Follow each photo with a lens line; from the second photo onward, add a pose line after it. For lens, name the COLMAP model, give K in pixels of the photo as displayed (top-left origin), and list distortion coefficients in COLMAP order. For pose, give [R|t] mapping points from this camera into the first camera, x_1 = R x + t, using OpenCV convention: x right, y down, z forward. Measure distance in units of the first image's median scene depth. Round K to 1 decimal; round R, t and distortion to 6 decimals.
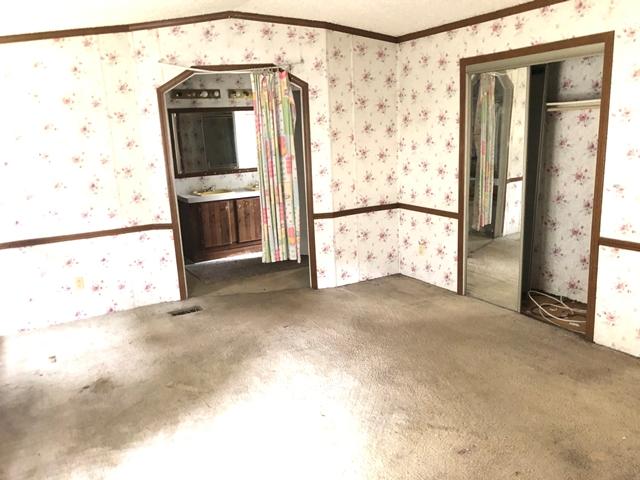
lens RADIAL K [[508.2, 0, 320.0], [0, 508.2, 240.0], [0, 0, 1]] dist [0.012257, 0.001737]
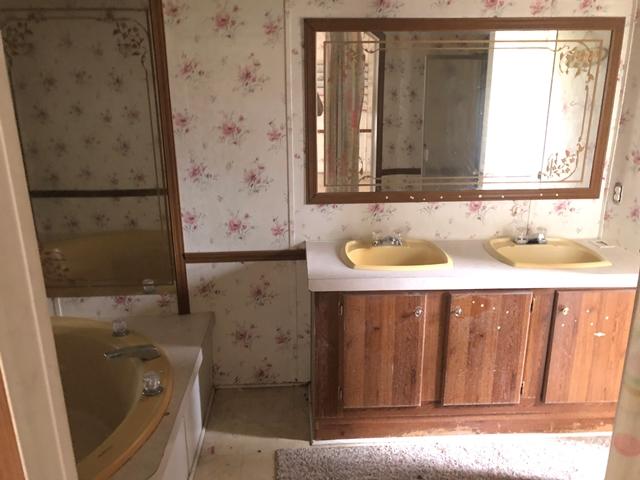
lens RADIAL K [[508.2, 0, 320.0], [0, 508.2, 240.0], [0, 0, 1]] dist [0.012257, 0.001737]
pose [[0.883029, 0.169058, -0.437811, -0.098069], [-0.134764, 0.984918, 0.108512, -0.136827], [0.449553, -0.036818, 0.892495, 0.648453]]
